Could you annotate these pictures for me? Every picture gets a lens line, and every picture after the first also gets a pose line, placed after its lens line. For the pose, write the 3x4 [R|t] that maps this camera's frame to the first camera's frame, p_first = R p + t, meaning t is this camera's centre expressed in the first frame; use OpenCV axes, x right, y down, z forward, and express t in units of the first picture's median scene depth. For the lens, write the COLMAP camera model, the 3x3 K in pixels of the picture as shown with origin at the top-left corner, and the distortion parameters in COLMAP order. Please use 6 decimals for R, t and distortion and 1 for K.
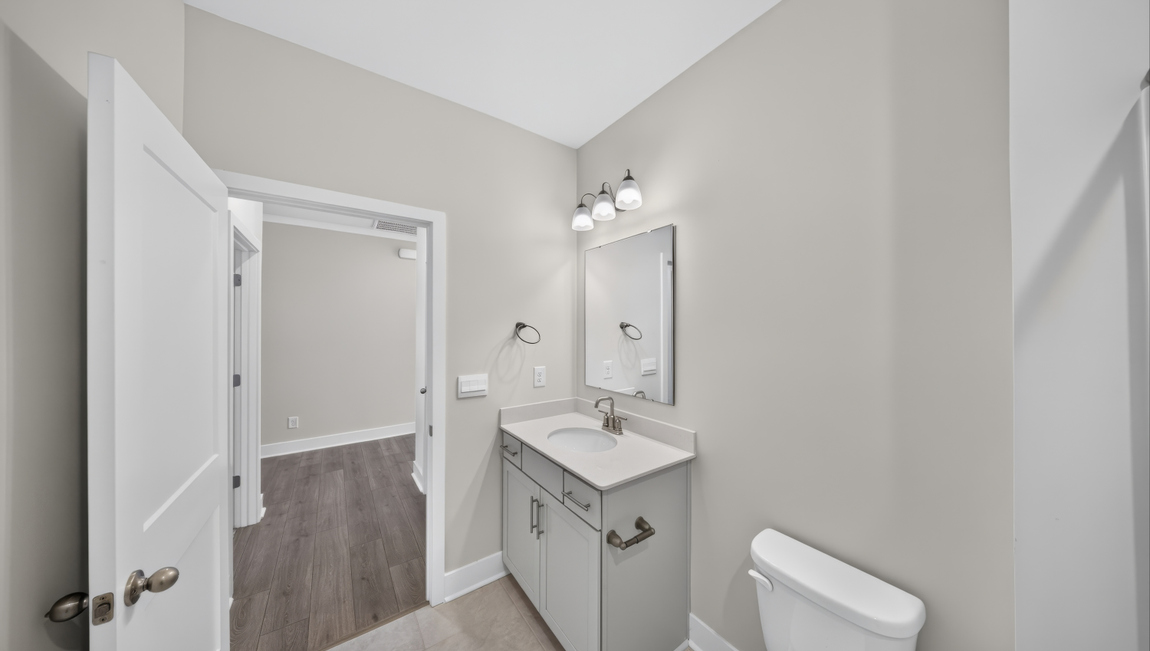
lens RADIAL K [[335.2, 0, 576.4], [0, 335.2, 322.8], [0, 0, 1]] dist [0.003768, -0.000614]
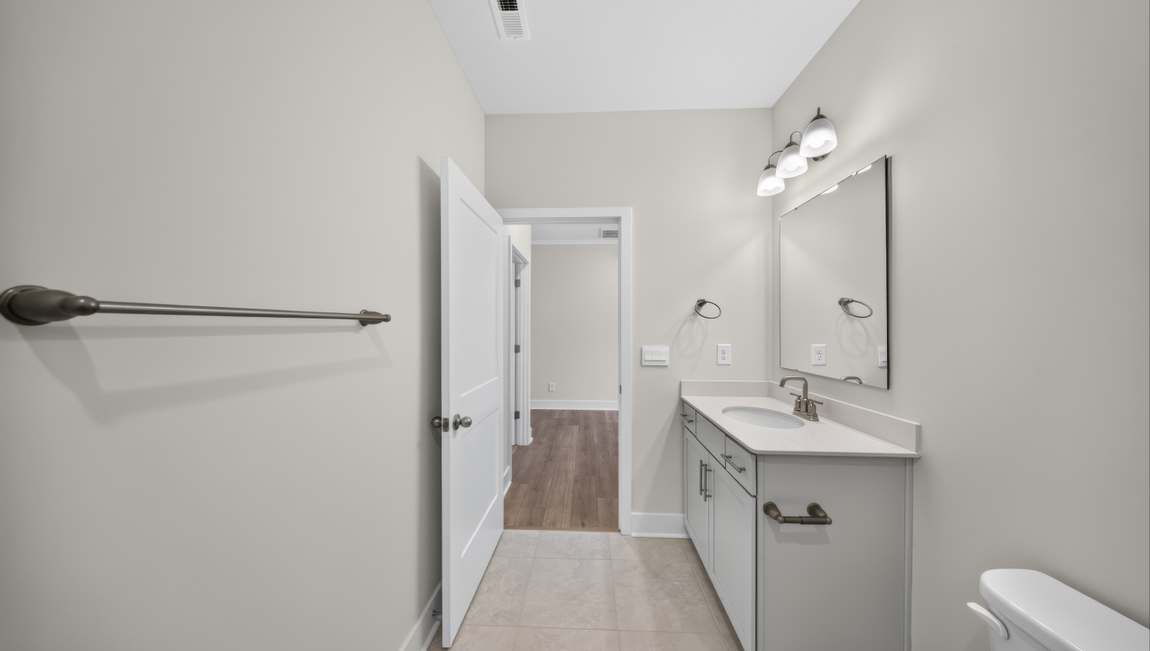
lens RADIAL K [[335.2, 0, 579.2], [0, 335.2, 326.0], [0, 0, 1]] dist [0.003768, -0.000614]
pose [[0.791964, -0.003233, -0.610559, 0.179816], [0.004438, 0.999990, 0.000463, 0.087931], [0.610551, -0.003076, 0.791971, -0.045386]]
